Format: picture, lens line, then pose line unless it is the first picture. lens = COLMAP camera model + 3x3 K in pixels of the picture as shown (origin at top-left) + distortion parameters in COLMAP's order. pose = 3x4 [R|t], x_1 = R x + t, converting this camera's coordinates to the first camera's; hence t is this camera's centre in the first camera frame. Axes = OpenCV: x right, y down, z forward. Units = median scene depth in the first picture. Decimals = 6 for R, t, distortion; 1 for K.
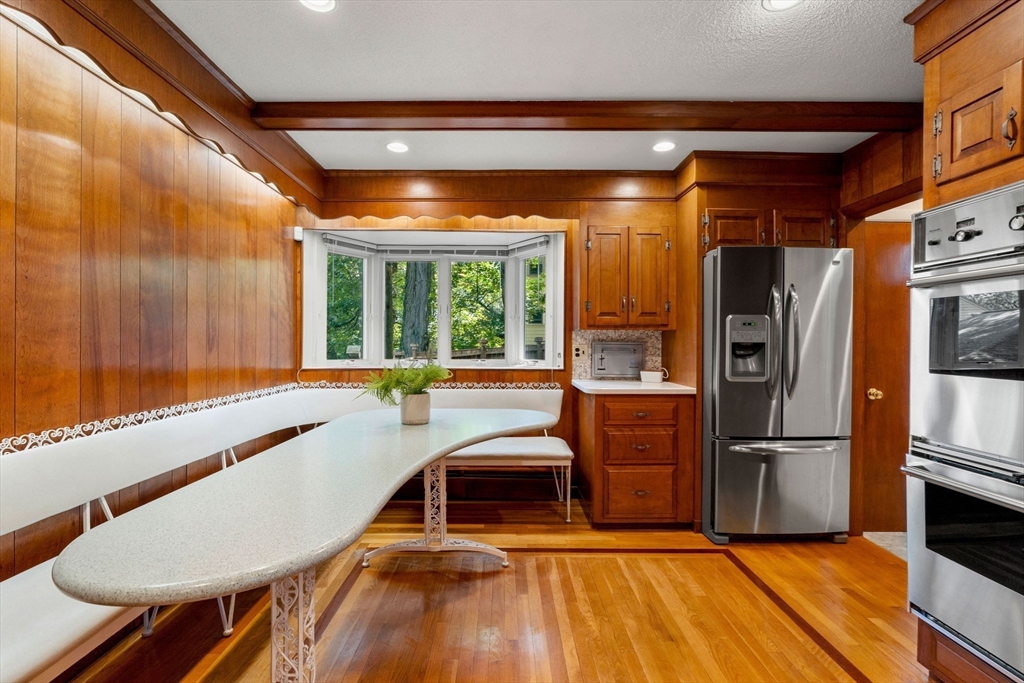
lens RADIAL K [[460.3, 0, 507.5], [0, 460.3, 342.7], [0, 0, 1]] dist [-0.013053, -0.000134]
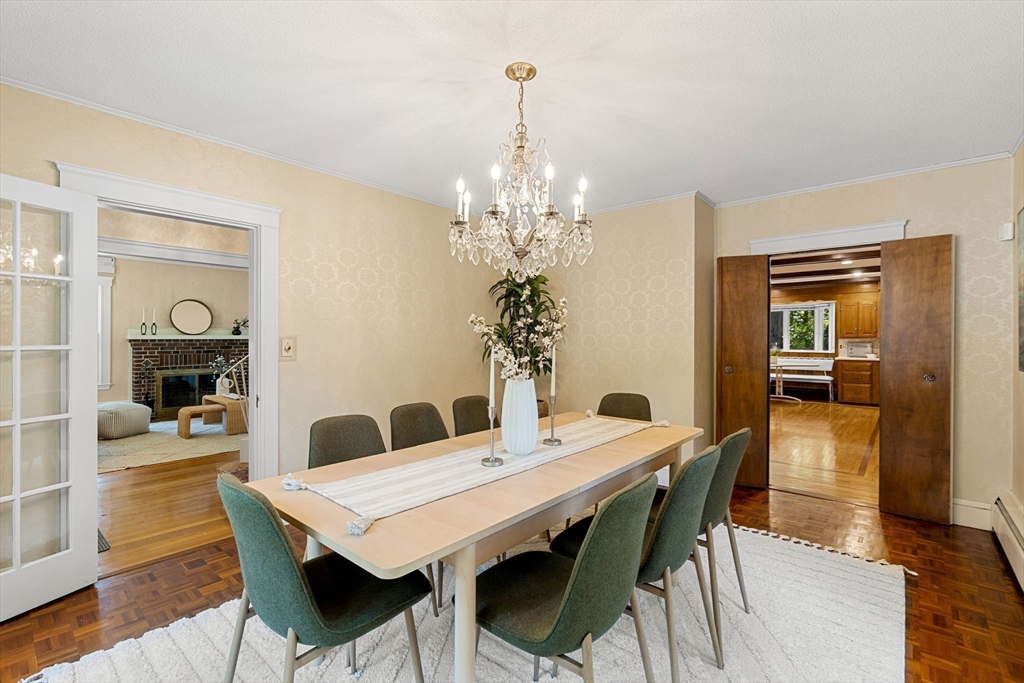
lens RADIAL K [[460.3, 0, 507.5], [0, 460.3, 342.7], [0, 0, 1]] dist [-0.013053, -0.000134]
pose [[0.757924, 0.002070, -0.652339, 0.461374], [0.000547, 0.999993, 0.003809, -0.014998], [0.652342, -0.003243, 0.757917, -2.532168]]
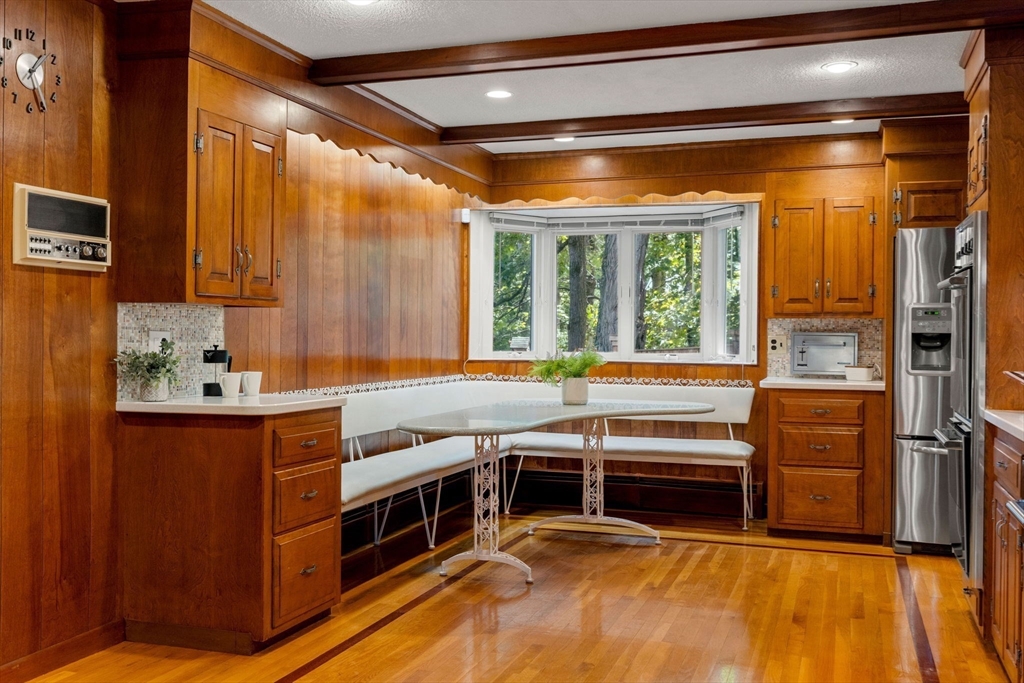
lens RADIAL K [[961.4, 0, 512.0], [0, 961.4, 341.5], [0, 0, 1]] dist [0.000696, 0.002836]
pose [[0.946587, 0.007042, -0.322372, 0.292844], [-0.005185, 0.999965, 0.006618, 0.006782], [0.322407, -0.004593, 0.946590, -0.904093]]
